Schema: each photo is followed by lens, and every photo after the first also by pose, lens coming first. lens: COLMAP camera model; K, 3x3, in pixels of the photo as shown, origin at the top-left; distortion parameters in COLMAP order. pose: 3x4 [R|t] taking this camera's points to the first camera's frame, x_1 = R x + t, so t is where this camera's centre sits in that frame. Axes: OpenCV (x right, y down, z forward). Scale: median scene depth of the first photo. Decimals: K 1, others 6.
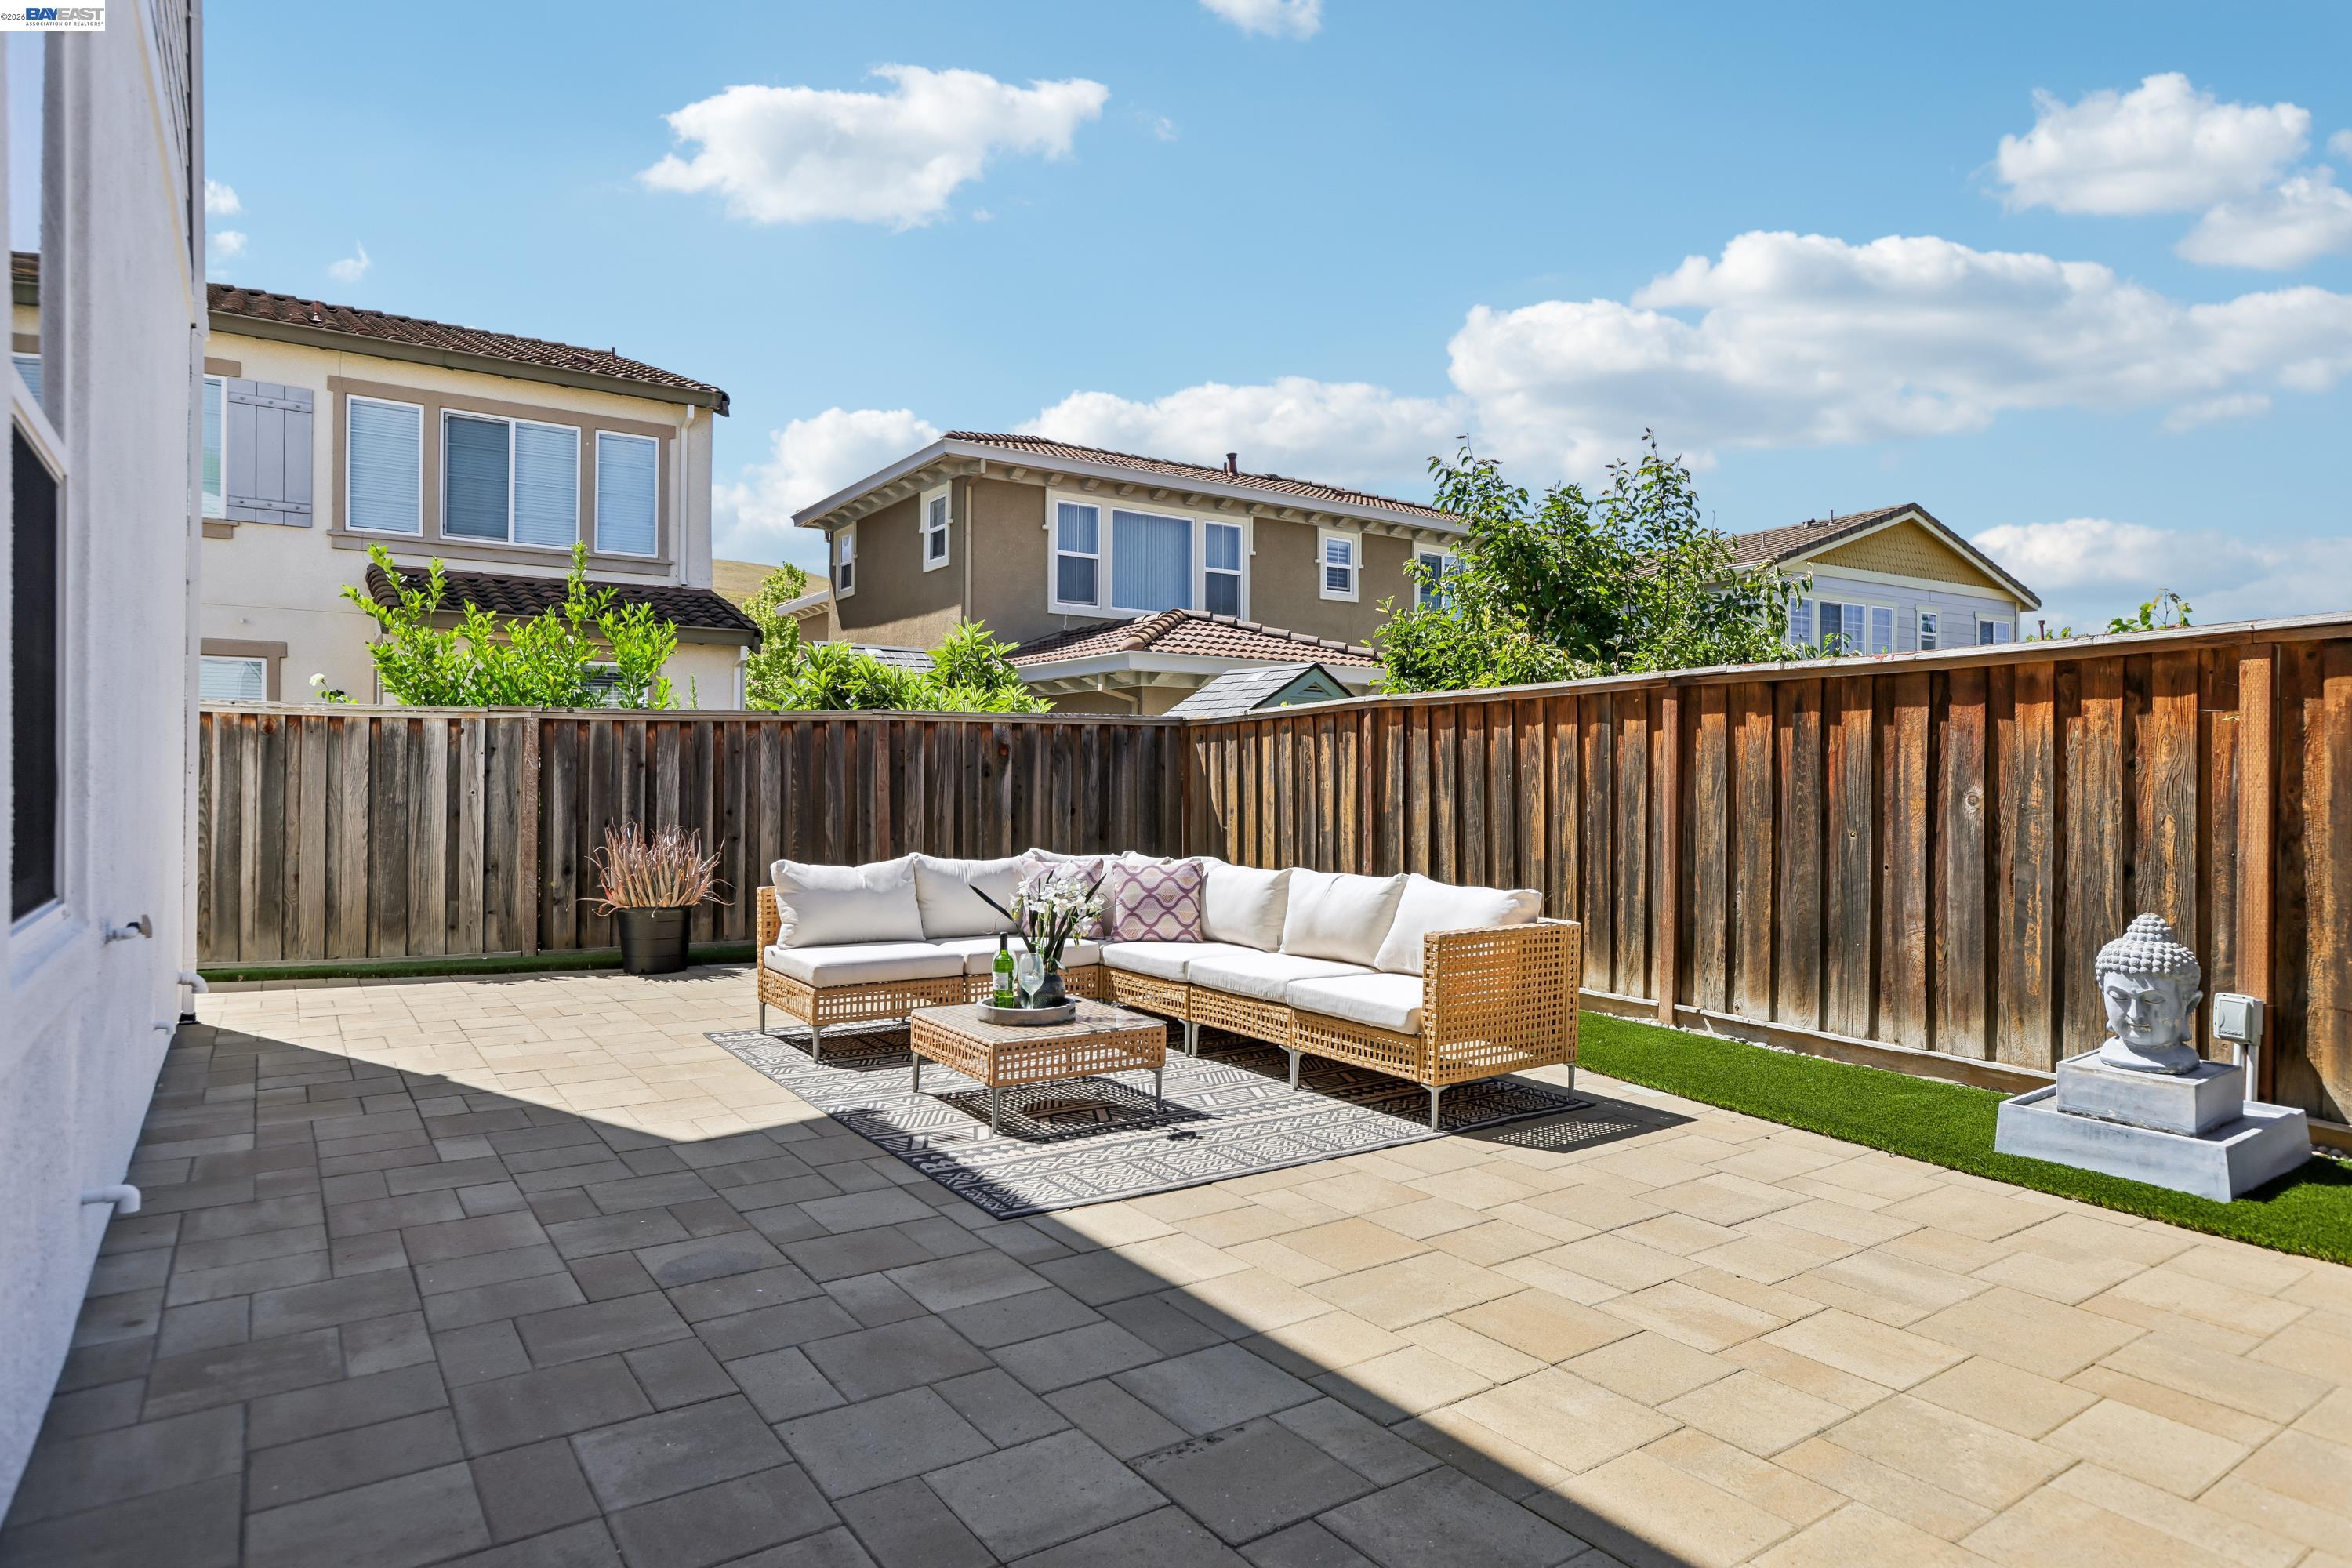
lens RADIAL K [[1321.9, 0, 1173.9], [0, 1321.9, 779.3], [0, 0, 1]] dist [0.002274, 0.000599]
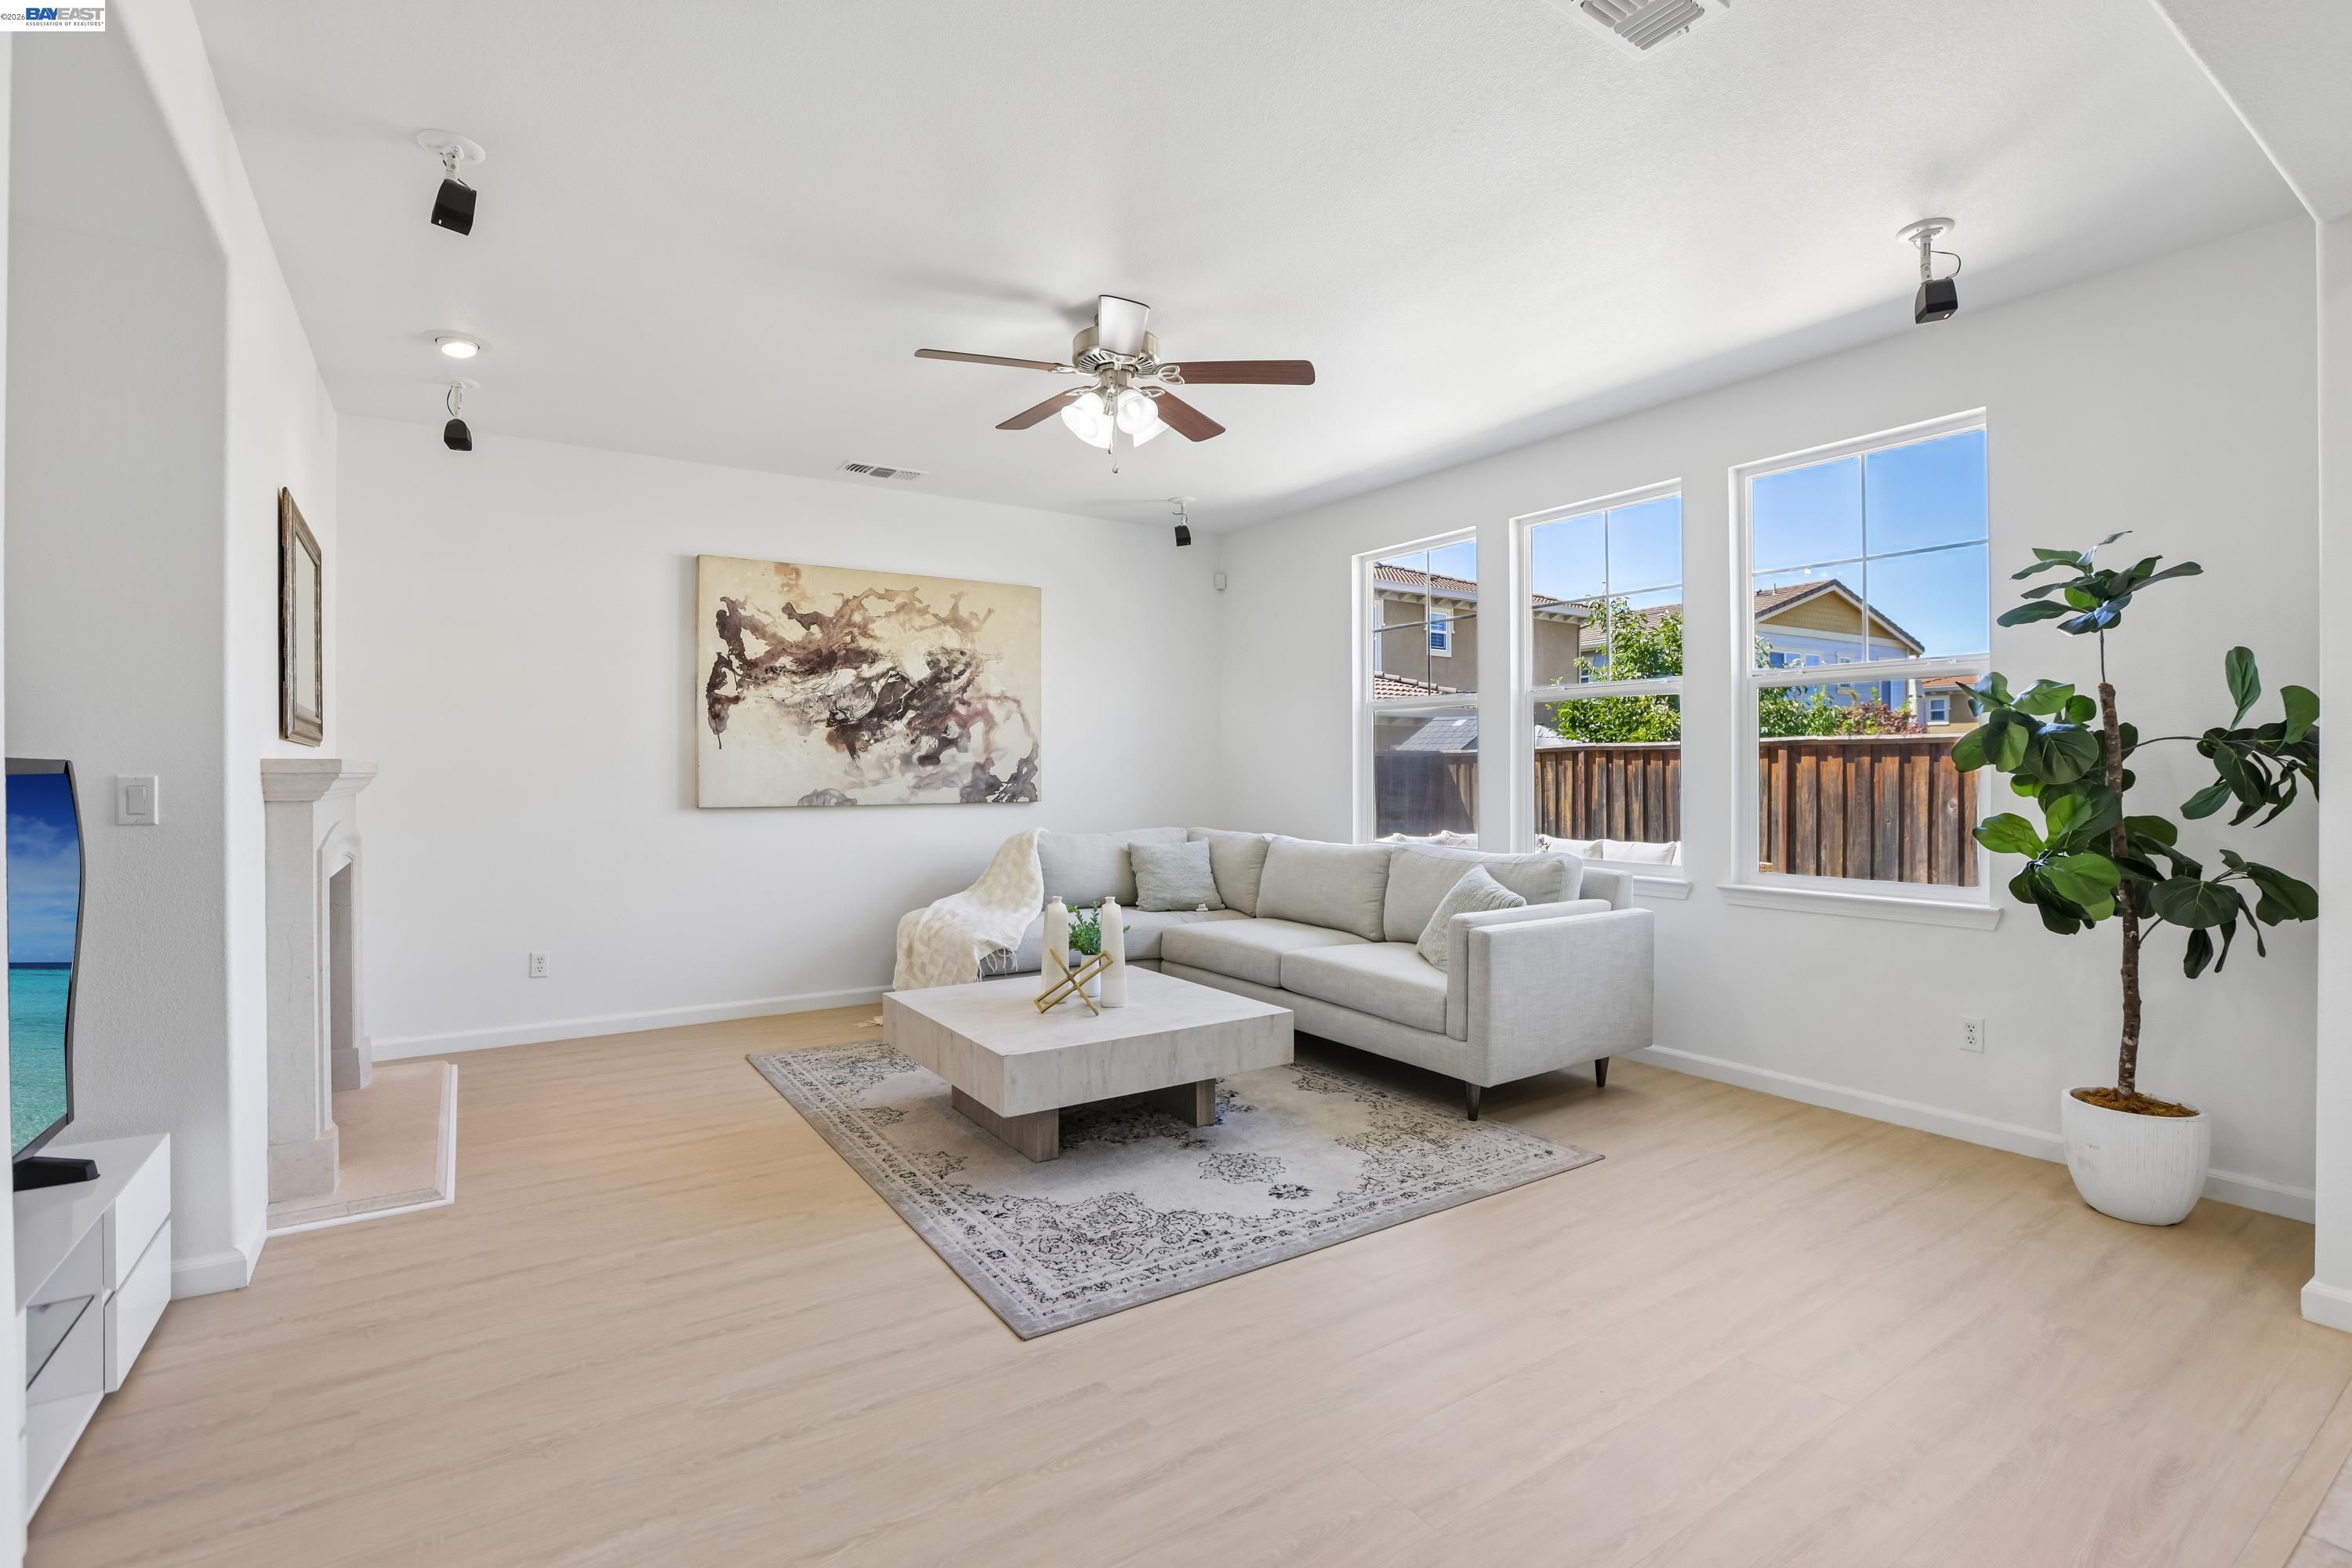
lens RADIAL K [[1074.1, 0, 1177.8], [0, 1074.1, 785.0], [0, 0, 1]] dist [-0.006089, -0.000193]
pose [[0.999894, -0.004052, -0.013963, -0.311438], [0.004199, 0.999936, 0.010507, -0.020384], [0.013919, -0.010564, 0.999847, -0.368391]]
